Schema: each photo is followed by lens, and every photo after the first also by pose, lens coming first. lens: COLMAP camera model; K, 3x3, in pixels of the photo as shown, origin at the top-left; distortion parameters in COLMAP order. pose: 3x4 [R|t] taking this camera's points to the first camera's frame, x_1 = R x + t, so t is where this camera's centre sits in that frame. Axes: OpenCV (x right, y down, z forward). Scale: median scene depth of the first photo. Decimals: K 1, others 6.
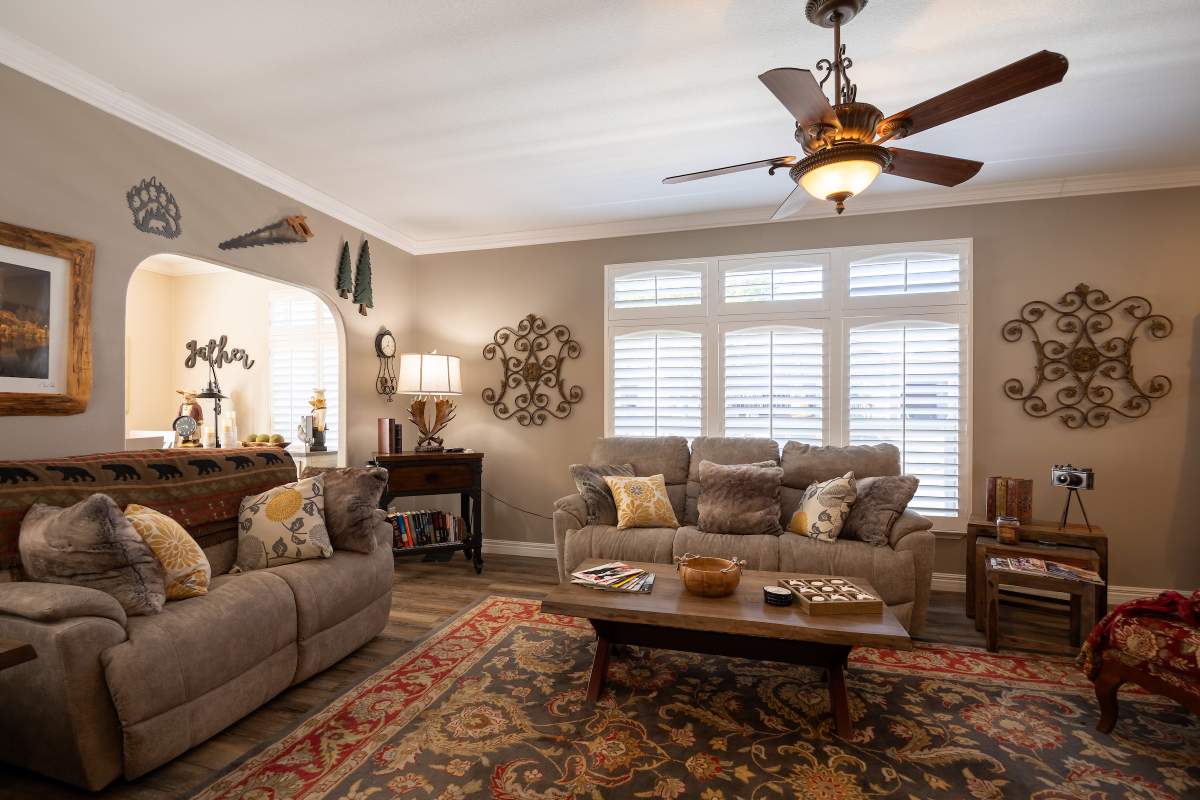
lens RADIAL K [[536.8, 0, 602.8], [0, 536.8, 416.6], [0, 0, 1]] dist [-0.011543, -0.001019]
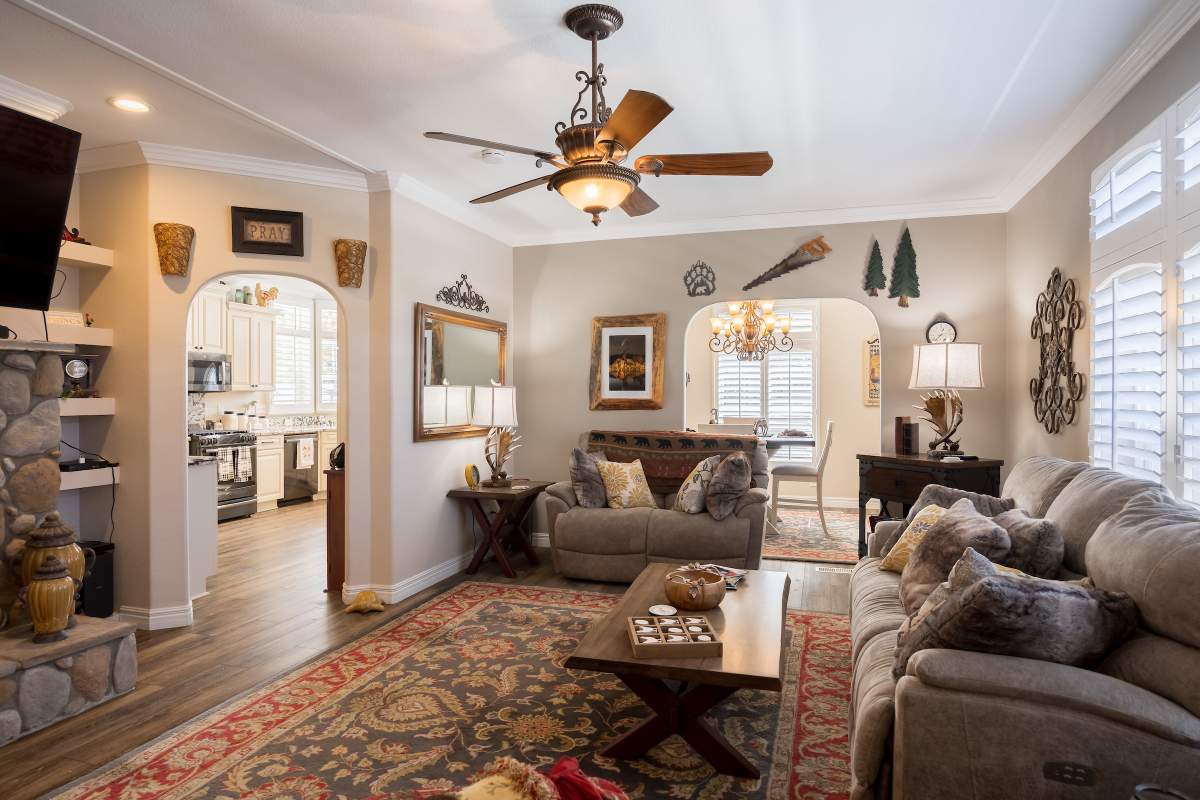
lens RADIAL K [[732.8, 0, 599.3], [0, 732.8, 403.1], [0, 0, 1]] dist [0.006318, 0.001196]
pose [[-0.036902, 0.011308, -0.999255, 1.364134], [-0.006041, 0.999915, 0.011539, -0.047477], [0.999301, 0.006462, -0.036831, 0.784456]]
